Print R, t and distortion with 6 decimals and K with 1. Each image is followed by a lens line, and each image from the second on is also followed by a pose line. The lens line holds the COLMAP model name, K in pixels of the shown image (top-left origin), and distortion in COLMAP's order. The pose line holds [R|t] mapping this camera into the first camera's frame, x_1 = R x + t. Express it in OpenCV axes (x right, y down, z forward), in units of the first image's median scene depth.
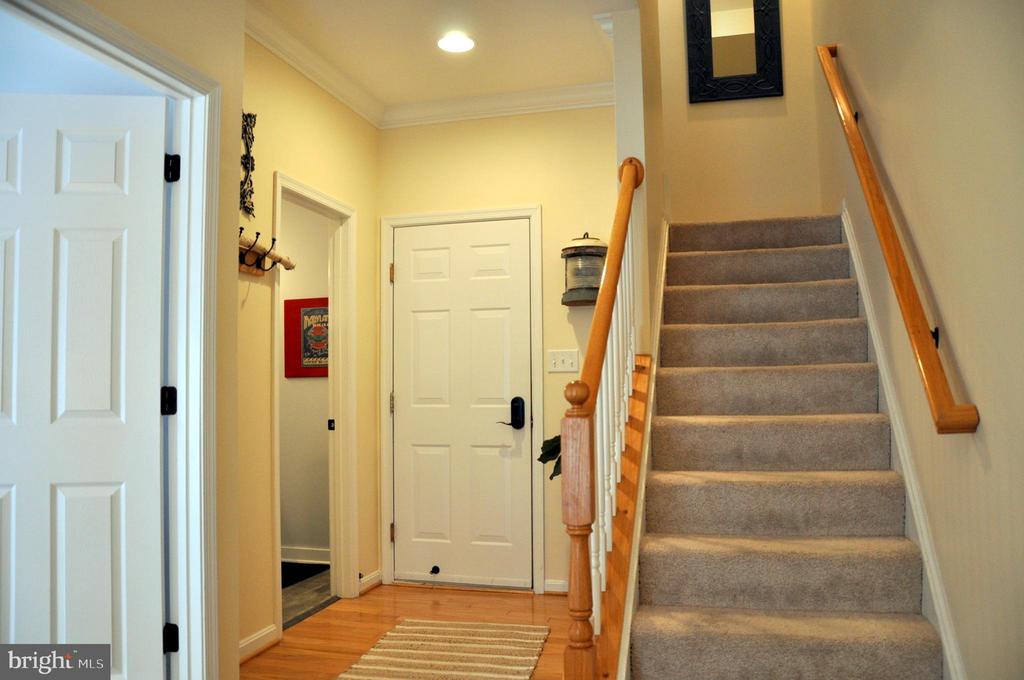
lens RADIAL K [[804.8, 0, 497.2], [0, 804.8, 344.4], [0, 0, 1]] dist [-0.158230, 0.119015]
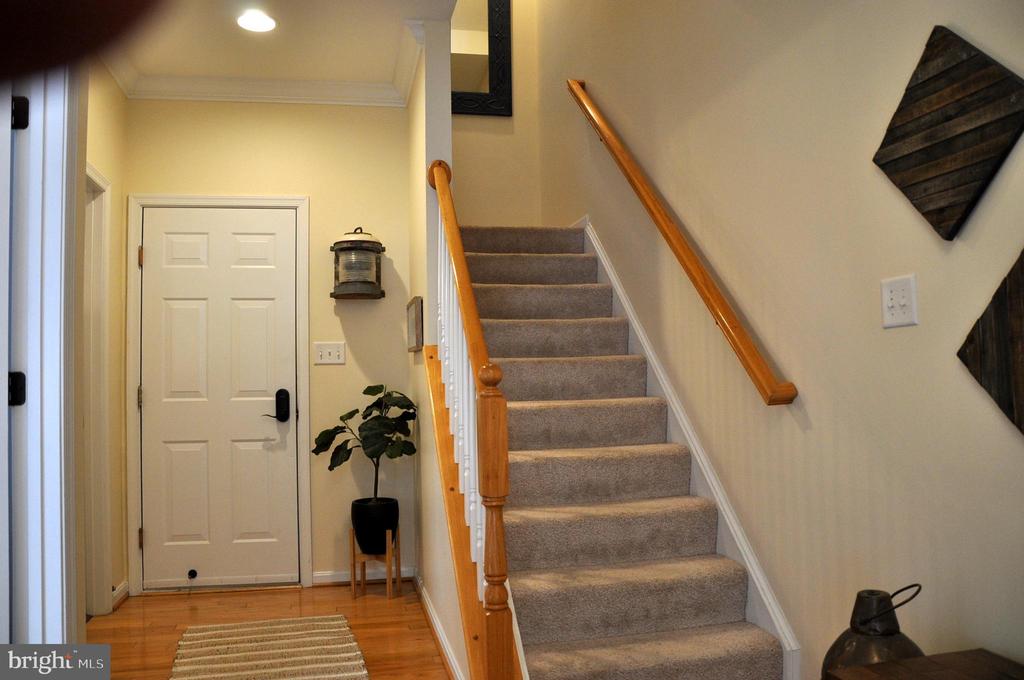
lens RADIAL K [[804.8, 0, 497.2], [0, 804.8, 344.4], [0, 0, 1]] dist [-0.158230, 0.119015]
pose [[0.885978, 0.015012, 0.463484, -0.213657], [-0.014430, 0.999884, -0.004803, 0.012495], [-0.463502, -0.002433, 0.886092, 0.016337]]
